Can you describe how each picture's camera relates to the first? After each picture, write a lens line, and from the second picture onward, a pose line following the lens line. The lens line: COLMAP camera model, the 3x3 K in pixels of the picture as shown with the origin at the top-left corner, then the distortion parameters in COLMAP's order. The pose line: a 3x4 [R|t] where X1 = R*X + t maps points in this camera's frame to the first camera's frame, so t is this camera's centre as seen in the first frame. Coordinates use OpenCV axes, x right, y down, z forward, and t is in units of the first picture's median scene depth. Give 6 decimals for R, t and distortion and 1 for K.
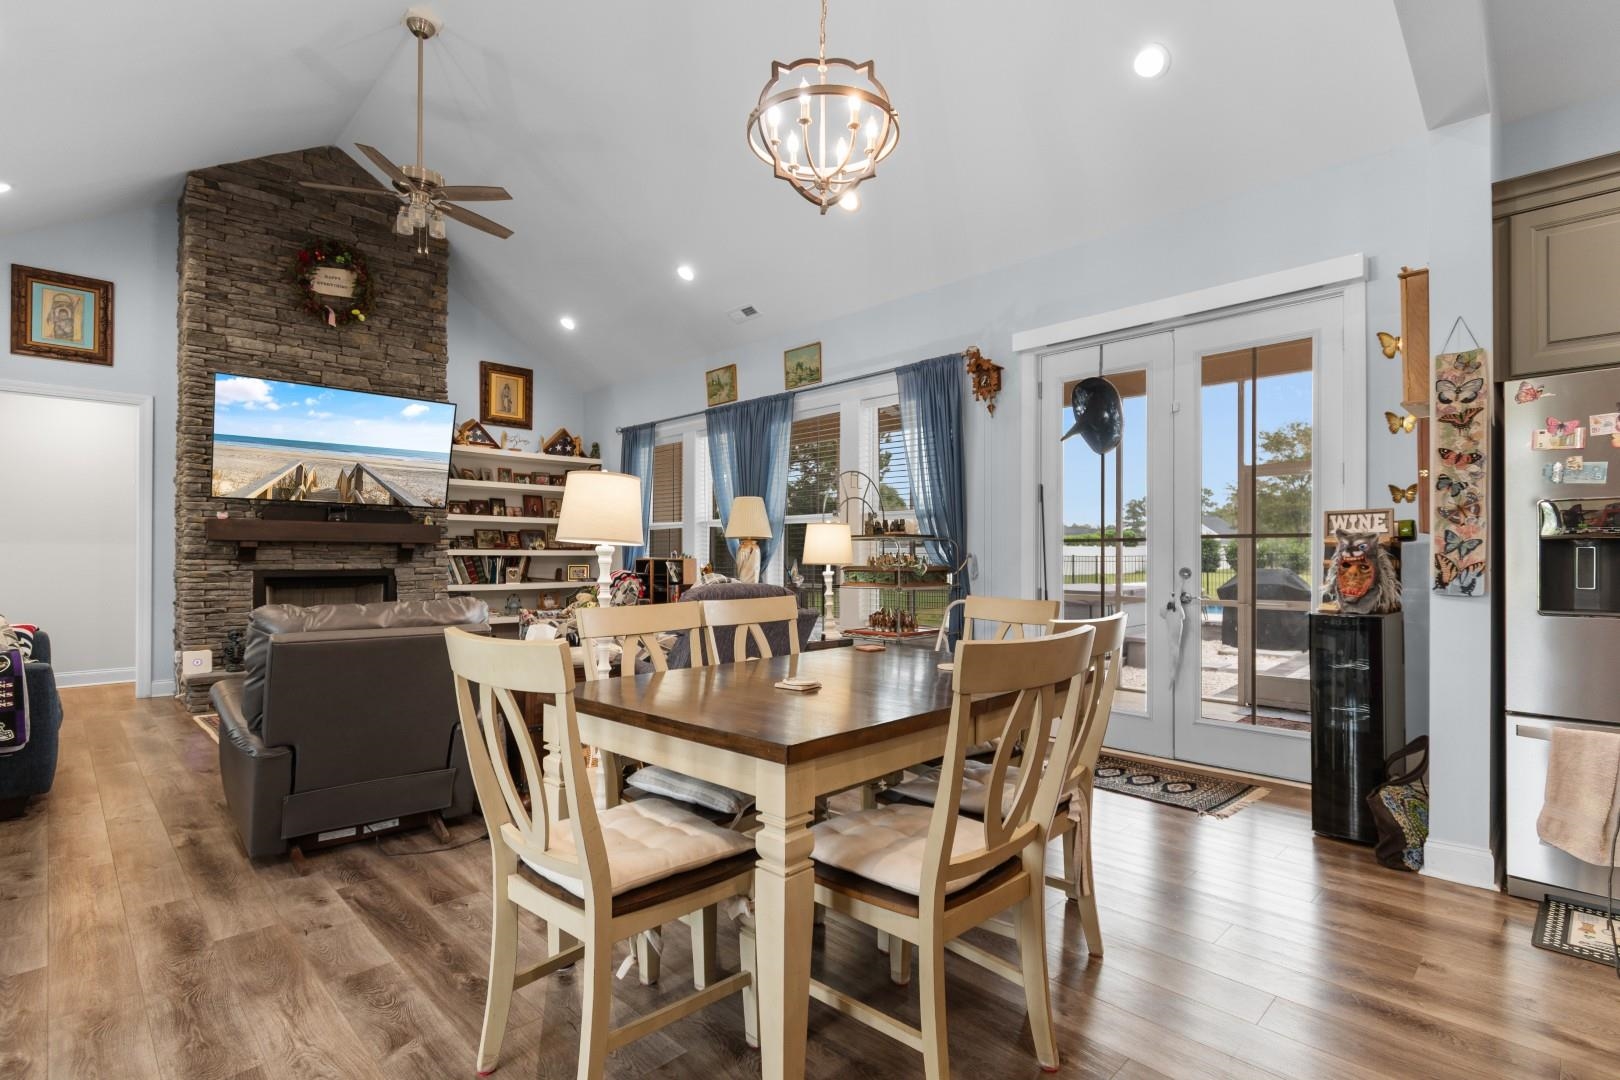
lens RADIAL K [[760.1, 0, 818.8], [0, 760.1, 555.4], [0, 0, 1]] dist [-0.002339, -0.004460]
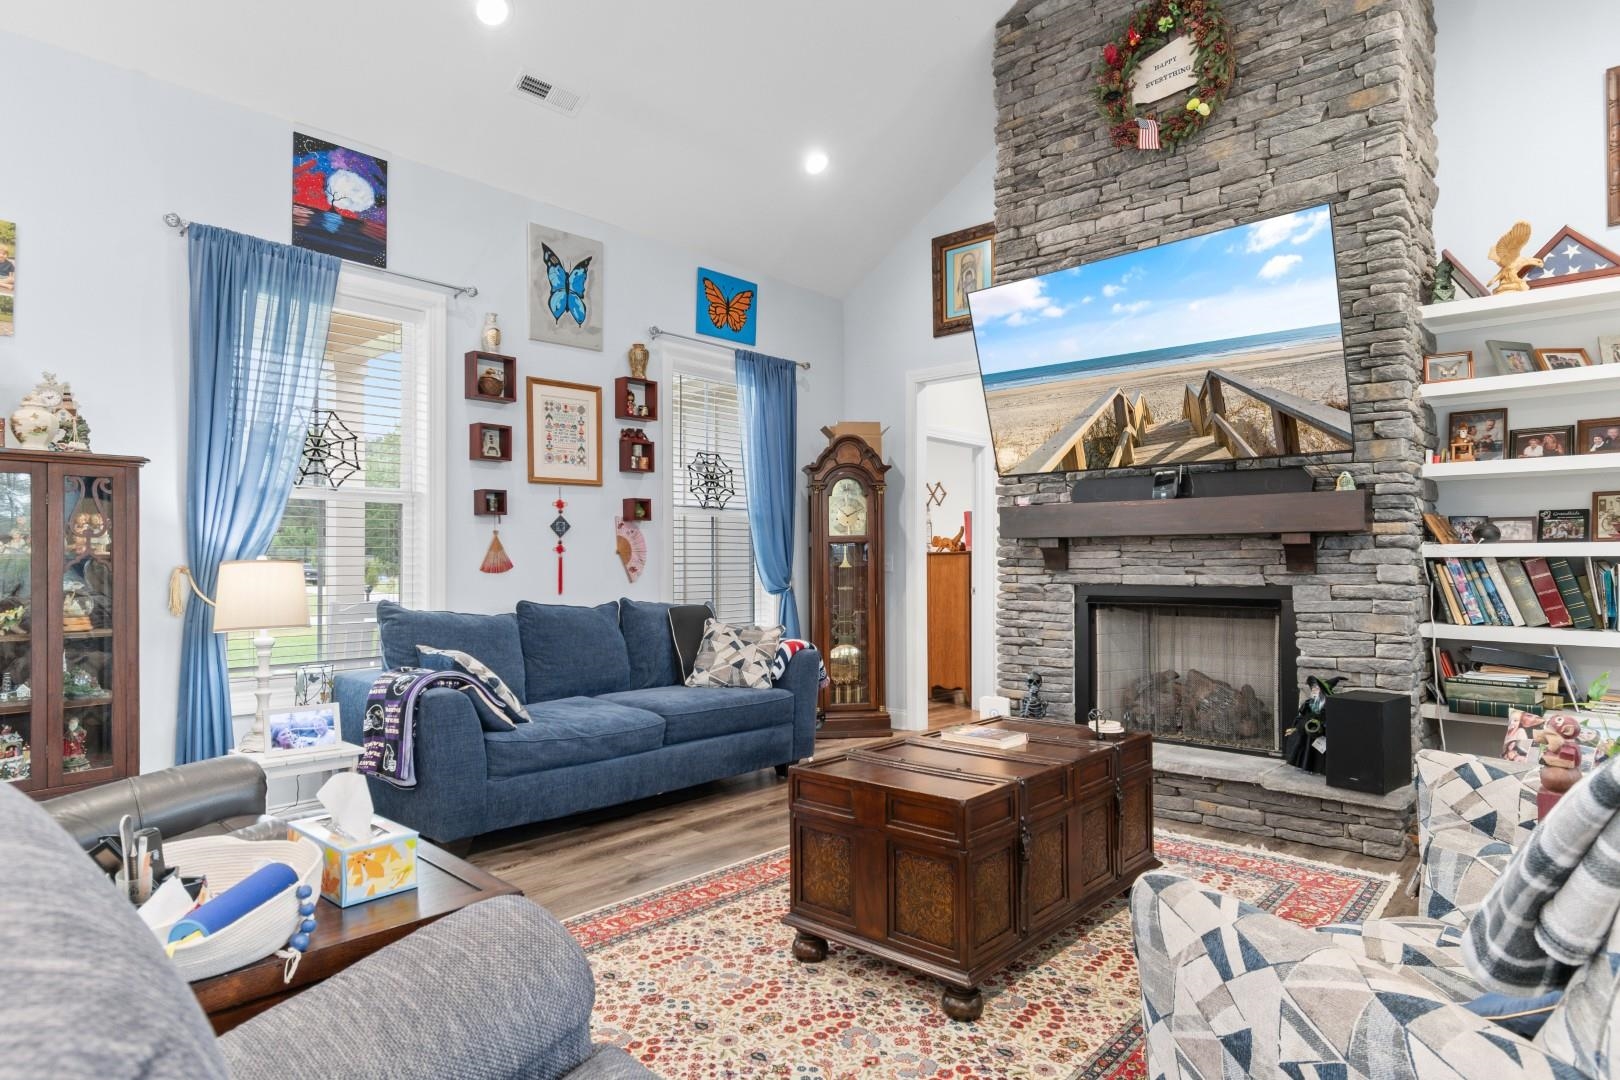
lens RADIAL K [[923.5, 0, 824.8], [0, 923.5, 549.3], [0, 0, 1]] dist [0.002577, 0.000449]
pose [[0.053112, -0.014801, -0.998479, 0.022671], [0.008057, 0.999864, -0.014392, 0.000048], [0.998556, -0.007280, 0.053224, 0.738472]]
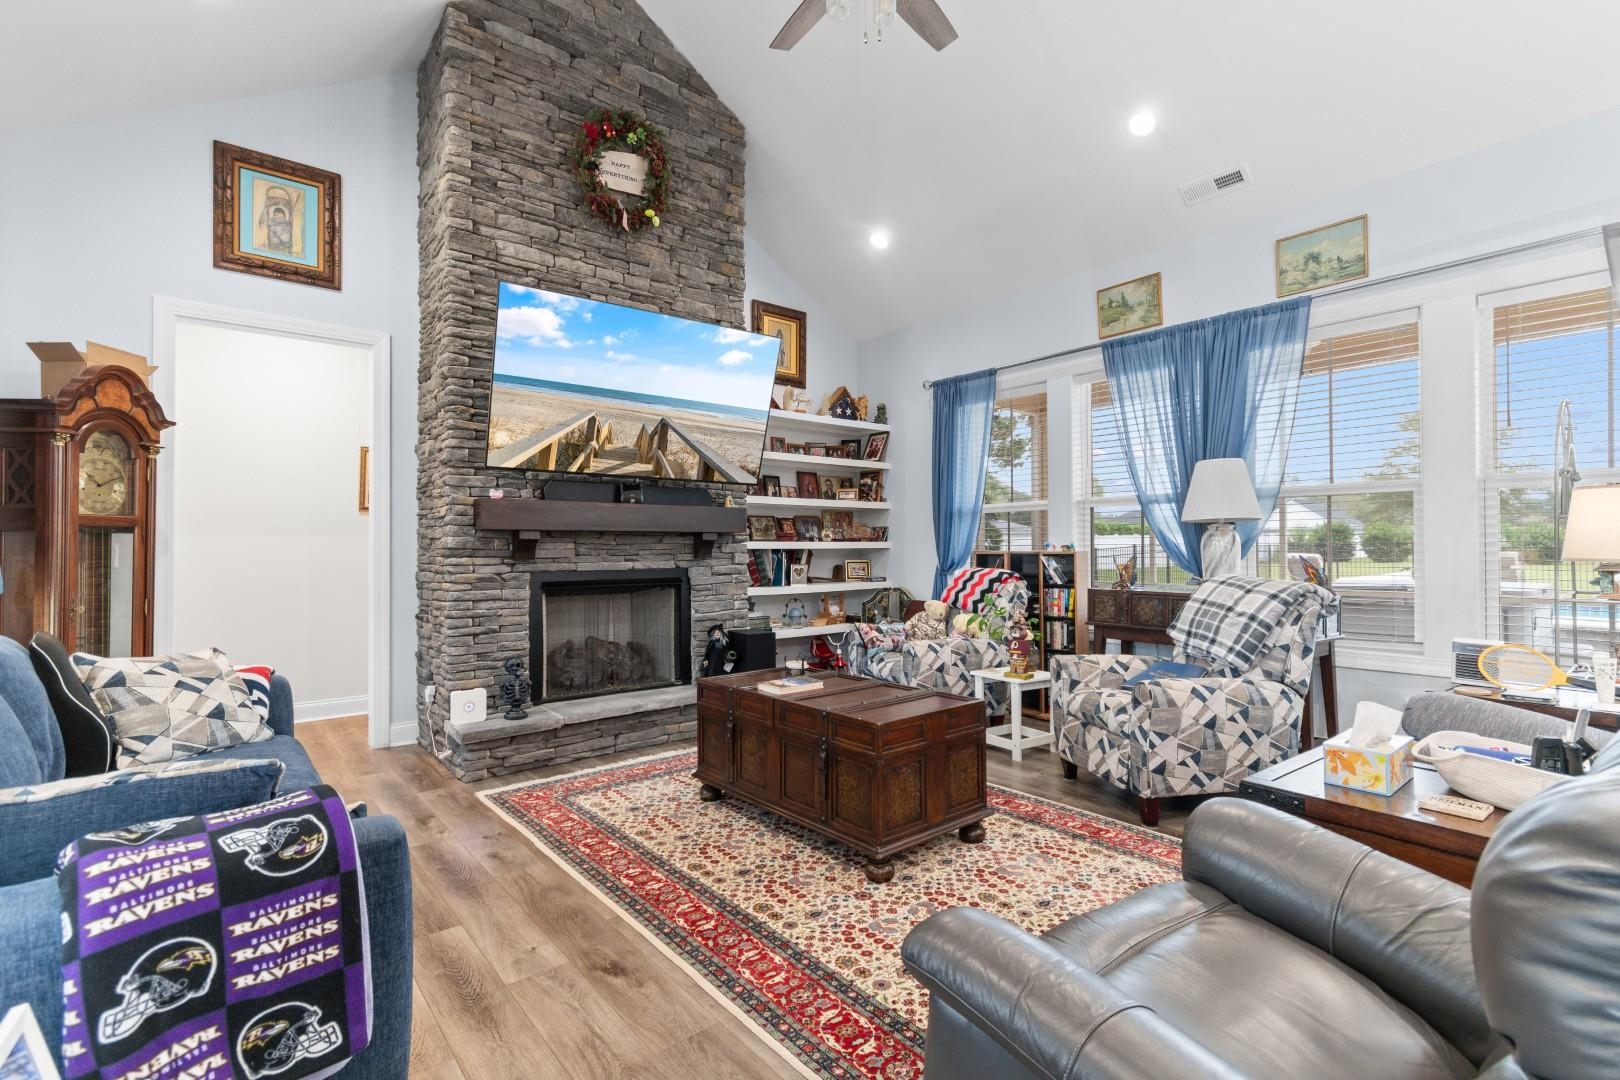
lens RADIAL K [[736.7, 0, 813.9], [0, 736.7, 541.8], [0, 0, 1]] dist [0.003490, 0.000826]
pose [[0.995170, -0.006922, -0.097922, -0.407459], [0.006302, 0.999958, -0.006645, -0.002414], [0.097963, 0.005996, 0.995172, 0.334604]]
